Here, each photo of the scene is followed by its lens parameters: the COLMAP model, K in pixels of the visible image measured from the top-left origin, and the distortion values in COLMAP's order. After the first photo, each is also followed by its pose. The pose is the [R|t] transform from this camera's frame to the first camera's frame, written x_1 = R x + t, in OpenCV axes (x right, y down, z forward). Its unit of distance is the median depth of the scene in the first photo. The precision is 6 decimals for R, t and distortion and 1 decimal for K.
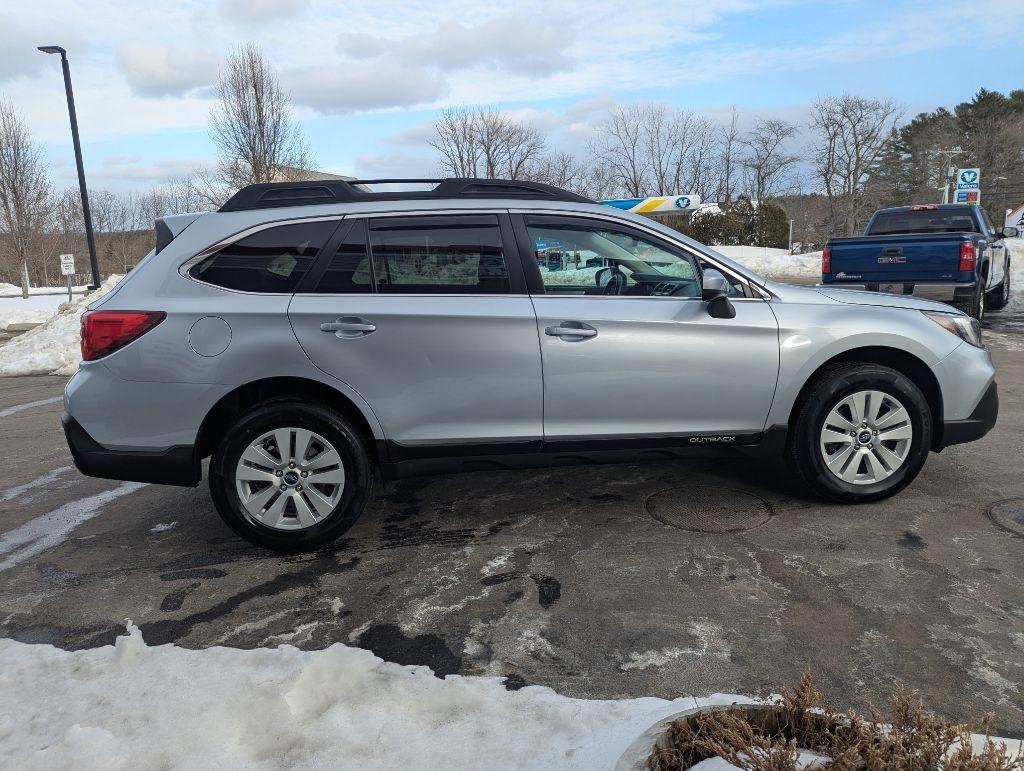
lens RADIAL K [[717.7, 0, 511.4], [0, 717.7, 365.9], [0, 0, 1]] dist [0.059199, -0.051109]
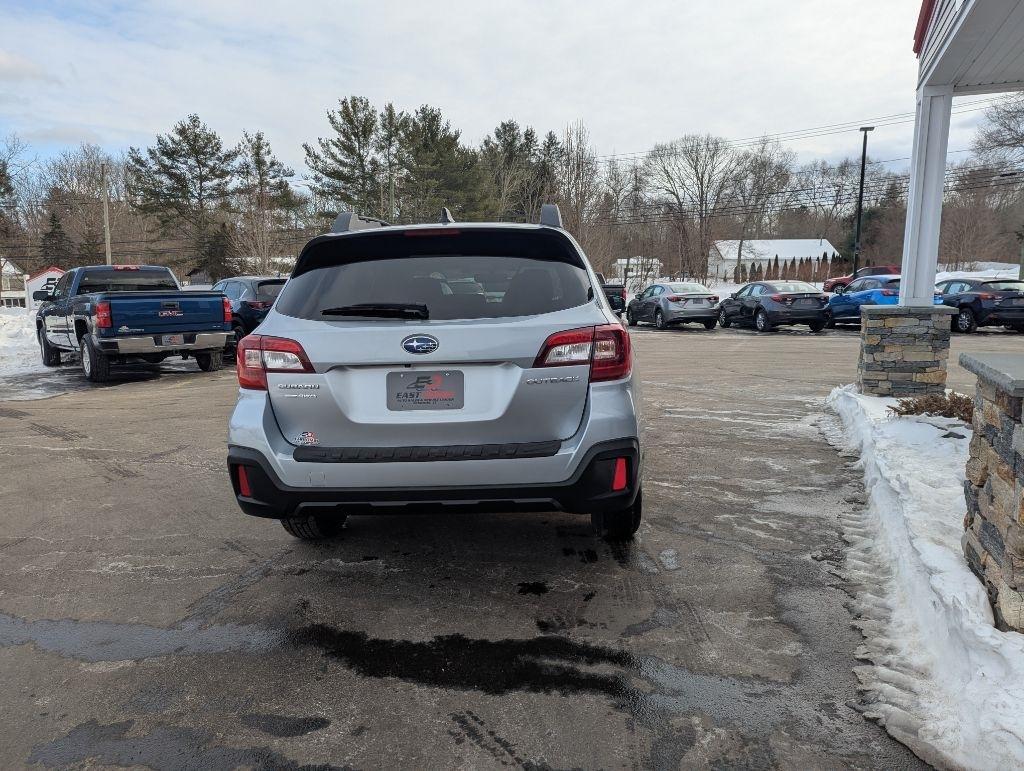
lens RADIAL K [[717.7, 0, 516.7], [0, 717.7, 389.0], [0, 0, 1]] dist [0.059199, -0.051109]
pose [[0.182666, -0.105489, 0.977499, -1.370861], [0.170016, 0.982638, 0.074272, -0.076811], [-0.968363, 0.152624, 0.197430, 0.877325]]
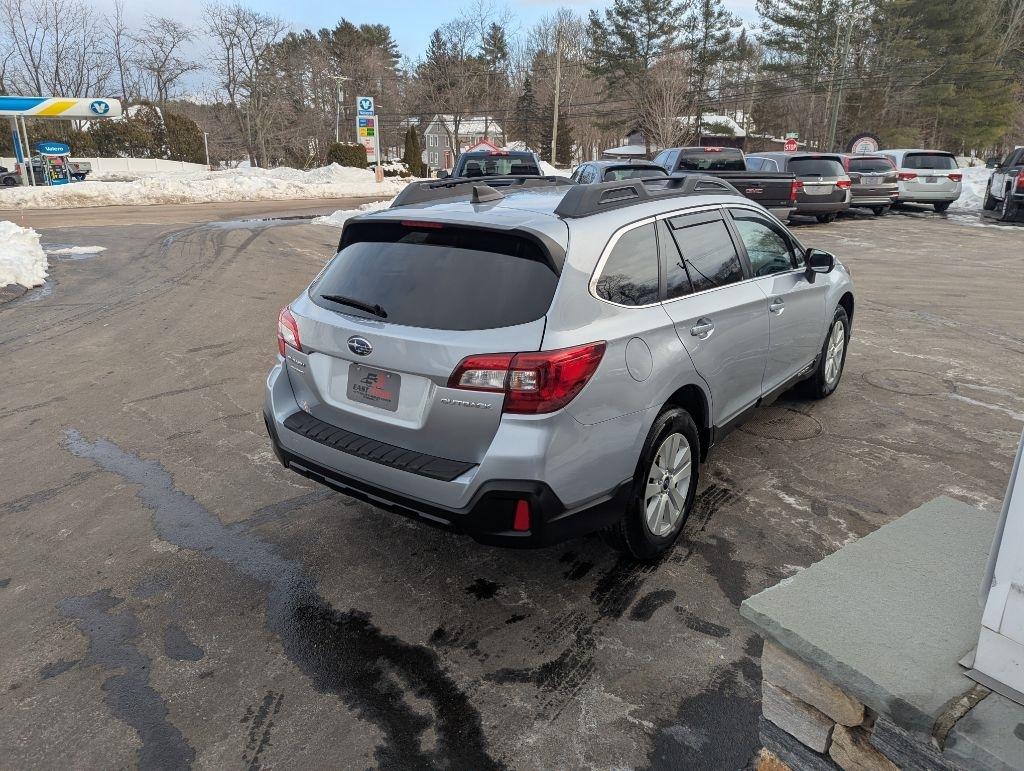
lens RADIAL K [[717.7, 0, 516.7], [0, 717.7, 368.5], [0, 0, 1]] dist [0.059199, -0.051109]
pose [[0.696385, -0.176044, 0.695742, -1.066090], [0.092106, 0.983354, 0.156628, -0.171974], [-0.711734, -0.044991, 0.701007, 0.421795]]
